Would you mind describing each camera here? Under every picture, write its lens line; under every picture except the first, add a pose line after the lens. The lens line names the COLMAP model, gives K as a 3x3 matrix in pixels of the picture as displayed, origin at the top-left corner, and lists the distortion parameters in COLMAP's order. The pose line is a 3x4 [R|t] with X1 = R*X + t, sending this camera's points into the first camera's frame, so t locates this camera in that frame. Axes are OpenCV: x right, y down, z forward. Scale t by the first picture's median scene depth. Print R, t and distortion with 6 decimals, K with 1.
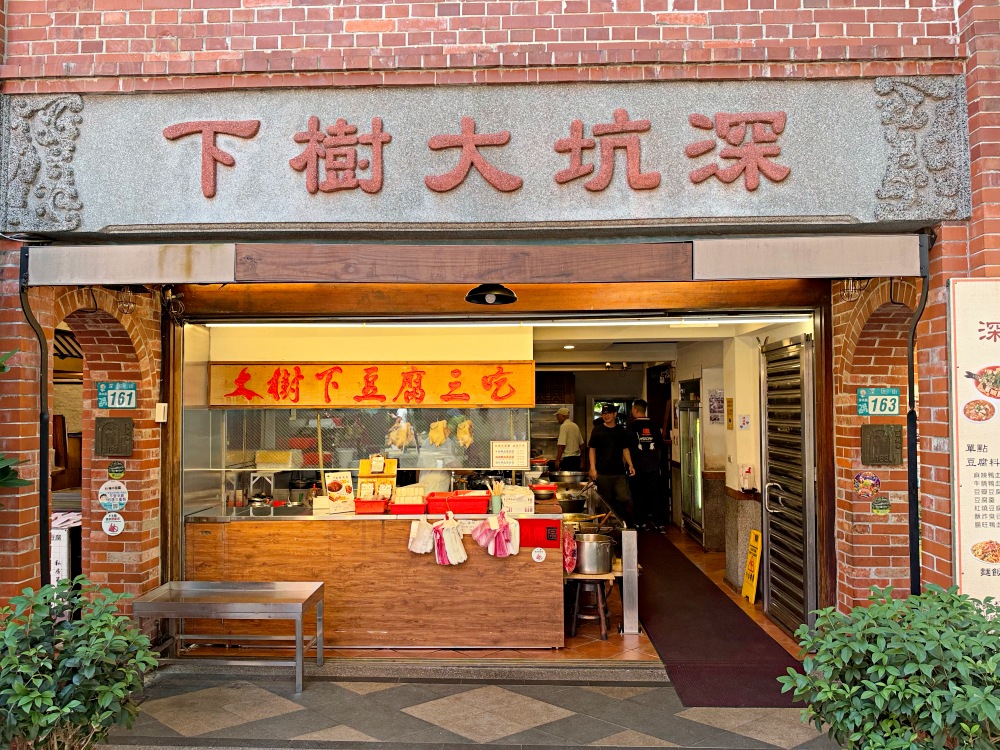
lens RADIAL K [[736.8, 0, 495.4], [0, 736.8, 395.0], [0, 0, 1]] dist [-0.002085, -0.004664]
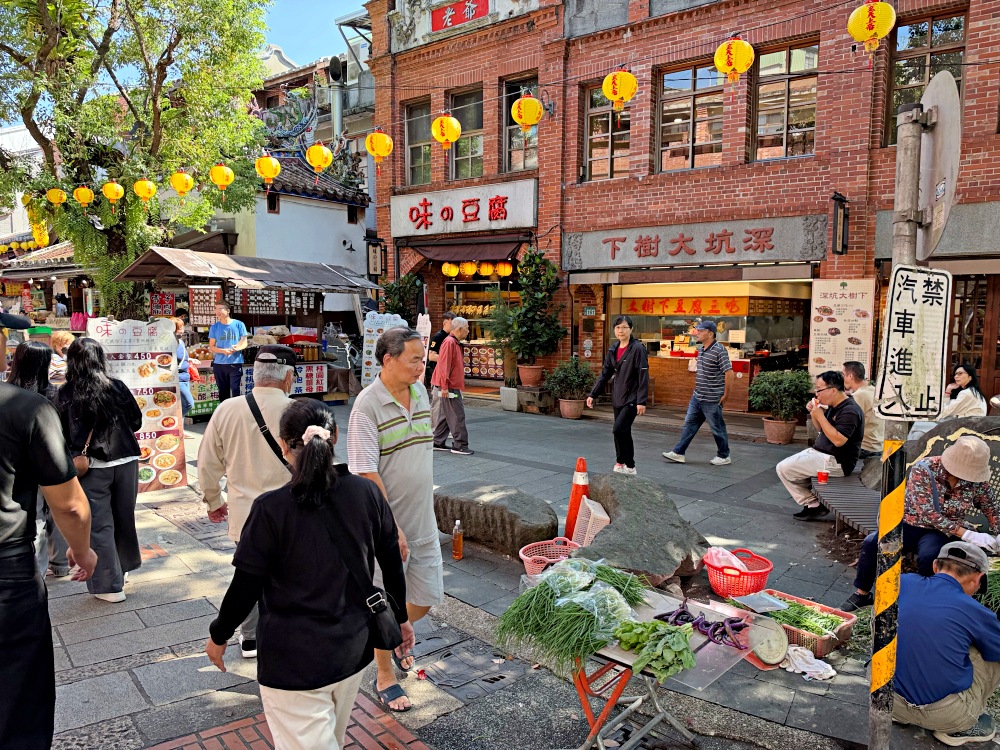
lens RADIAL K [[736.8, 0, 495.4], [0, 736.8, 395.0], [0, 0, 1]] dist [-0.002085, -0.004664]
pose [[0.827280, 0.066886, -0.557794, 1.214640], [0.007384, 0.991507, 0.129845, -0.075488], [0.561742, -0.111537, 0.819760, -2.406021]]
